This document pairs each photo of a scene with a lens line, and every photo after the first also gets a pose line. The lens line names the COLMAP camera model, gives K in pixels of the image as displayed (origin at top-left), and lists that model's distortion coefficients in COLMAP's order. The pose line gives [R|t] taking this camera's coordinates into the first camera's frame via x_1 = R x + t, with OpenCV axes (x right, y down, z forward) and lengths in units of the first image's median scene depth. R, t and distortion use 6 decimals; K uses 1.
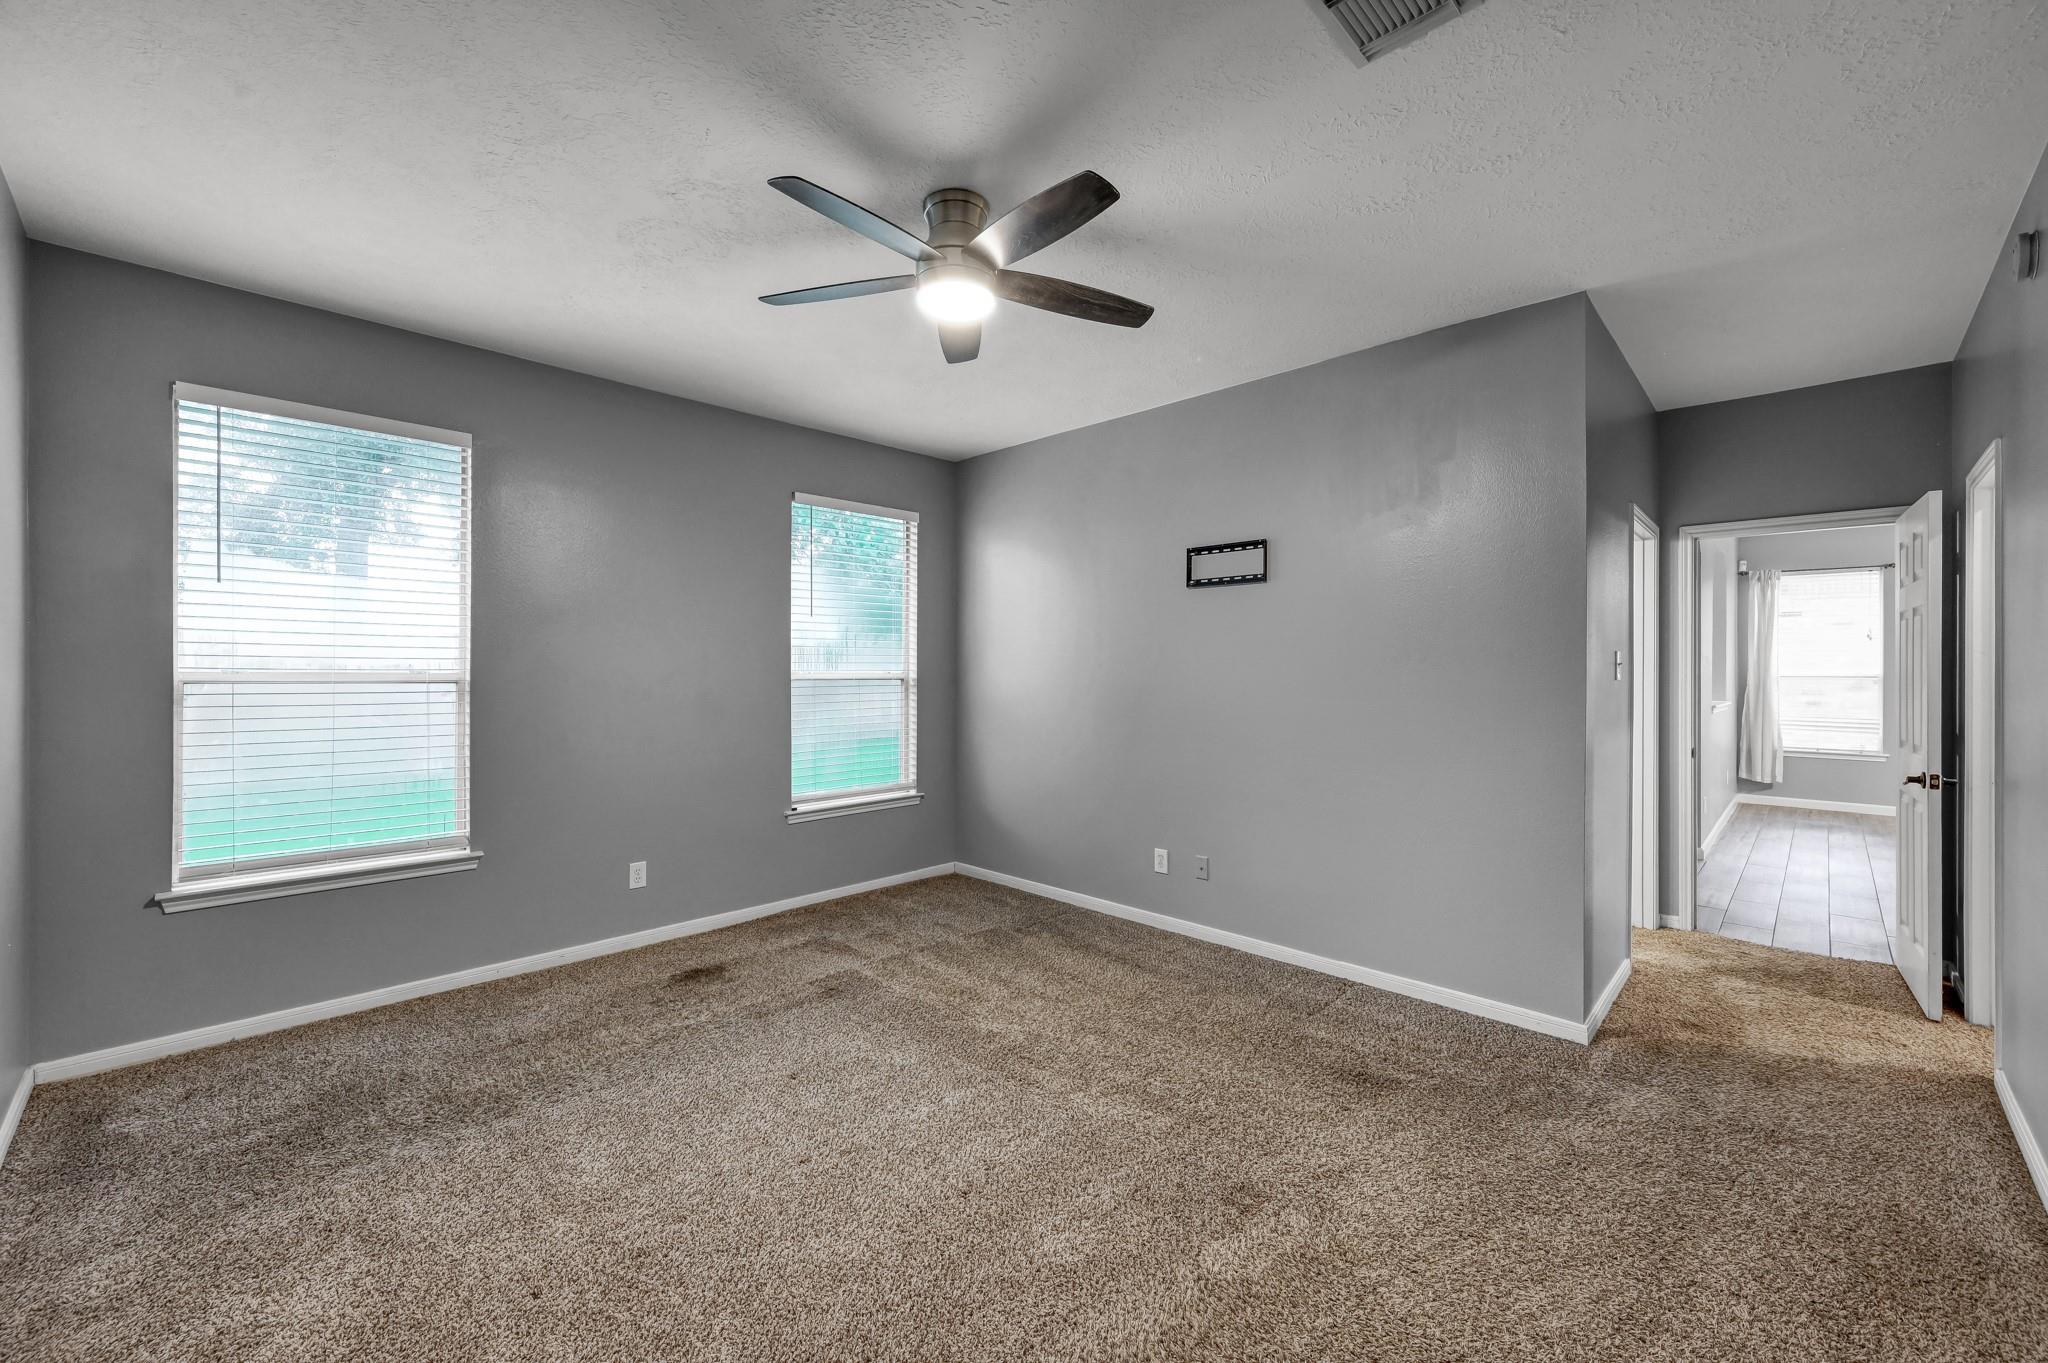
lens RADIAL K [[811.5, 0, 1024.0], [0, 811.5, 681.5], [0, 0, 1]] dist [0.077462, -0.000030]
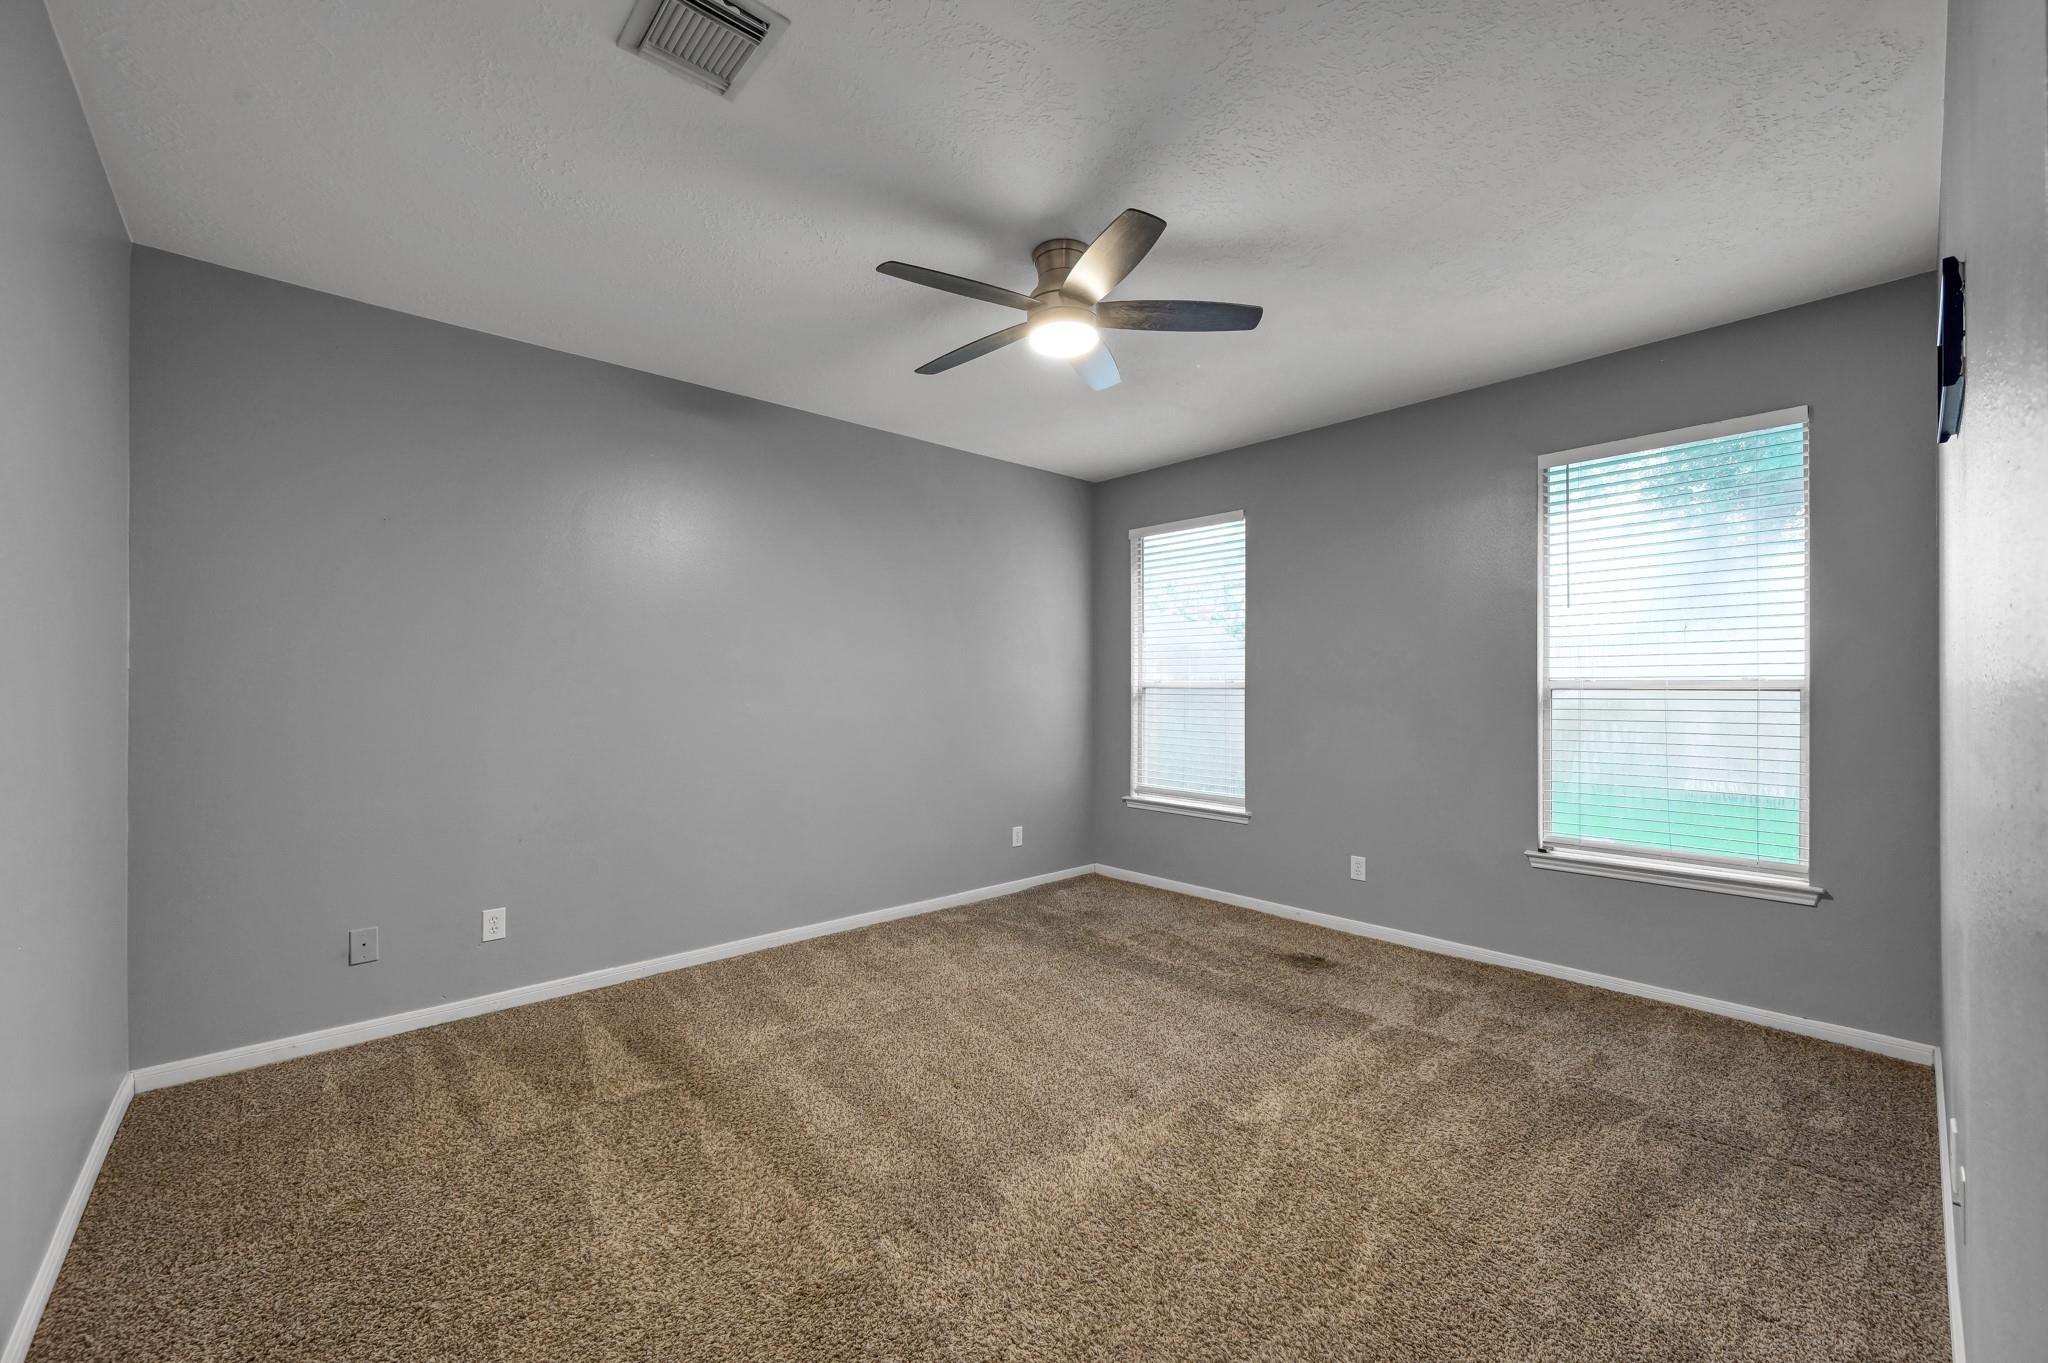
lens RADIAL K [[835.1, 0, 1023.6], [0, 835.1, 712.4], [0, 0, 1]] dist [-0.000767, -0.000066]
pose [[-0.063923, 0.030850, -0.997478, 0.619475], [-0.001251, 0.999519, 0.030993, -0.002895], [0.997954, 0.003229, -0.063854, 0.611416]]
